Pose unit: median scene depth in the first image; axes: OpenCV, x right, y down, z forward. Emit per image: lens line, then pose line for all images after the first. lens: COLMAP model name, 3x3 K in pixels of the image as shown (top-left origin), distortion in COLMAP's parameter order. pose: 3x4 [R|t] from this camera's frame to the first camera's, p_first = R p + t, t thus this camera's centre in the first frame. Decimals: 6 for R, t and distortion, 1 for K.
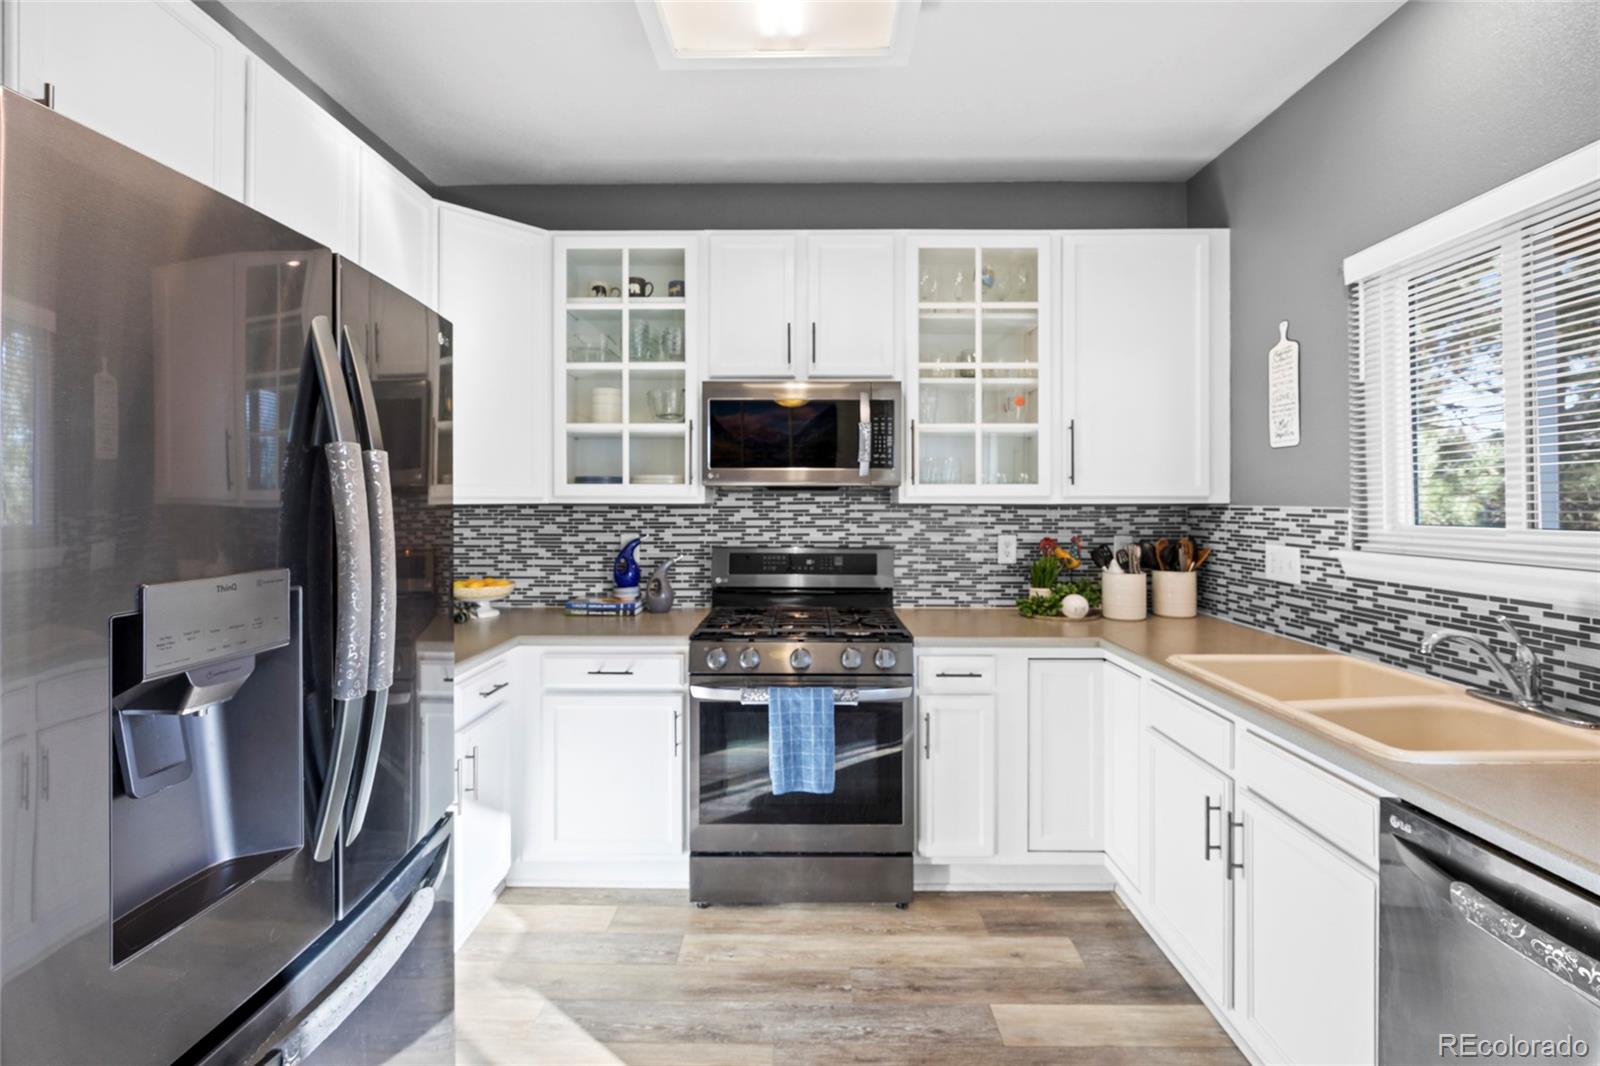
lens RADIAL K [[702.1, 0, 799.4], [0, 702.1, 497.2], [0, 0, 1]] dist [-0.007341, 0.000598]
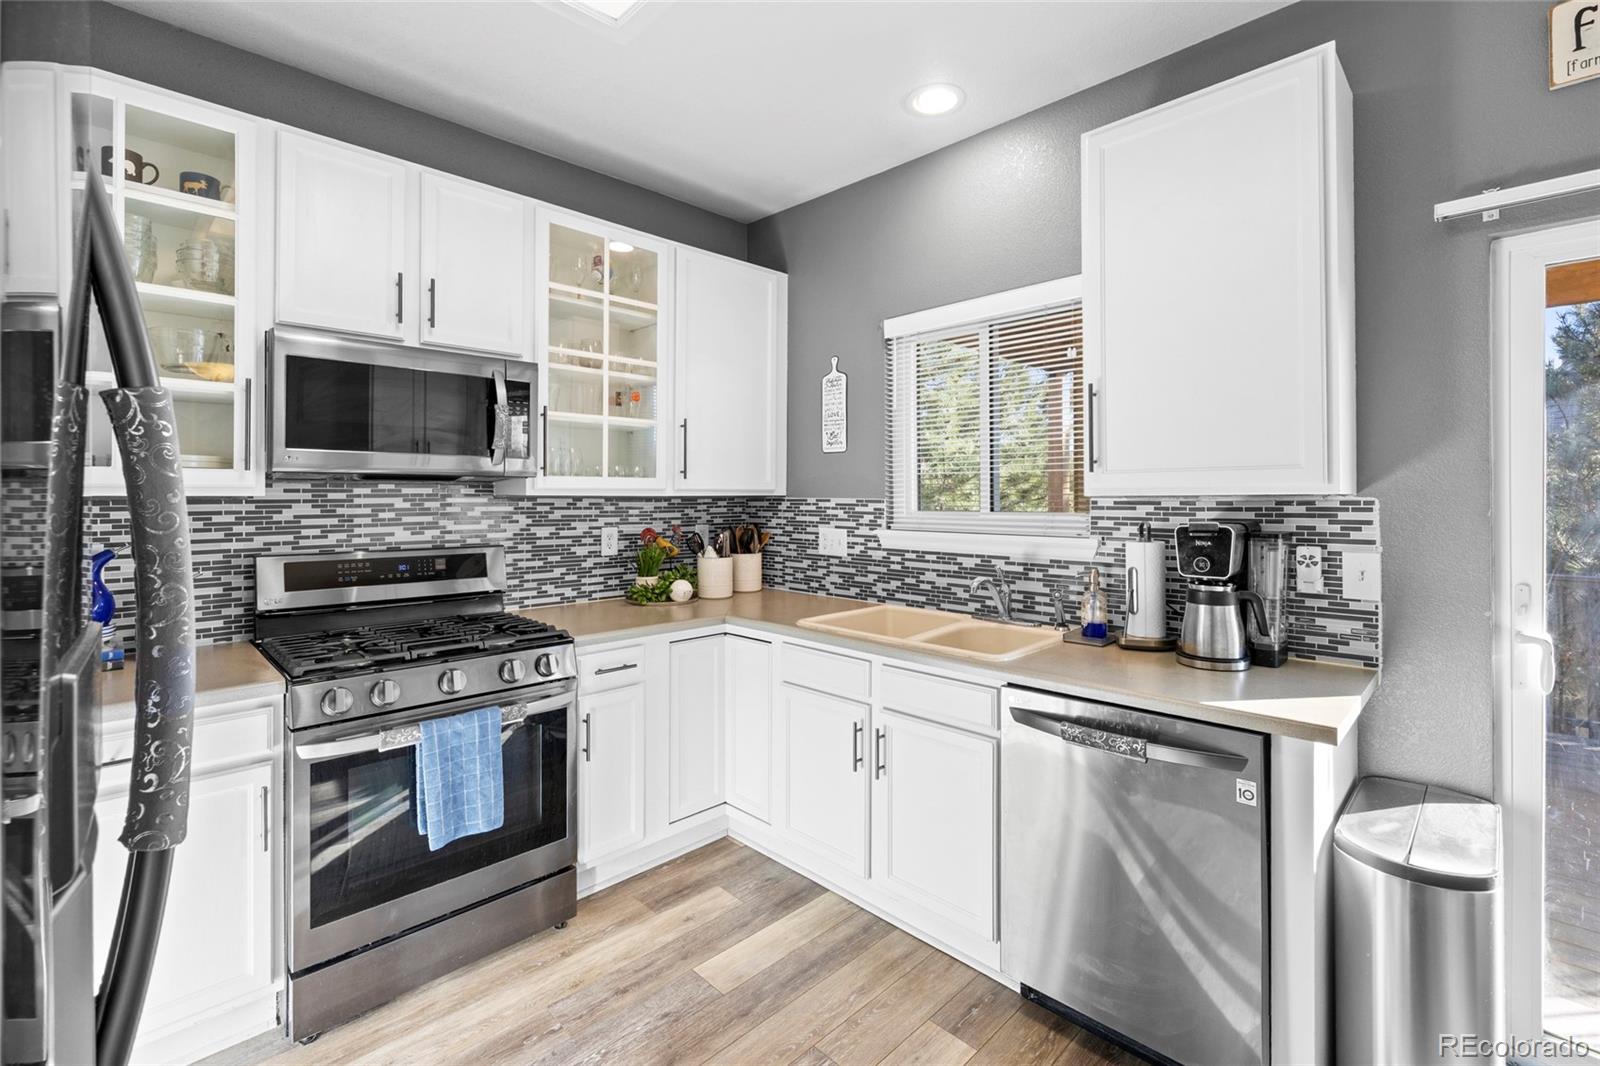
lens RADIAL K [[714.3, 0, 803.5], [0, 714.3, 492.7], [0, 0, 1]] dist [-0.004349, 0.000663]
pose [[0.704117, 0.002407, 0.710080, -0.279484], [-0.005583, 0.999982, 0.002147, 0.000502], [-0.710062, -0.005476, 0.704117, 0.092518]]
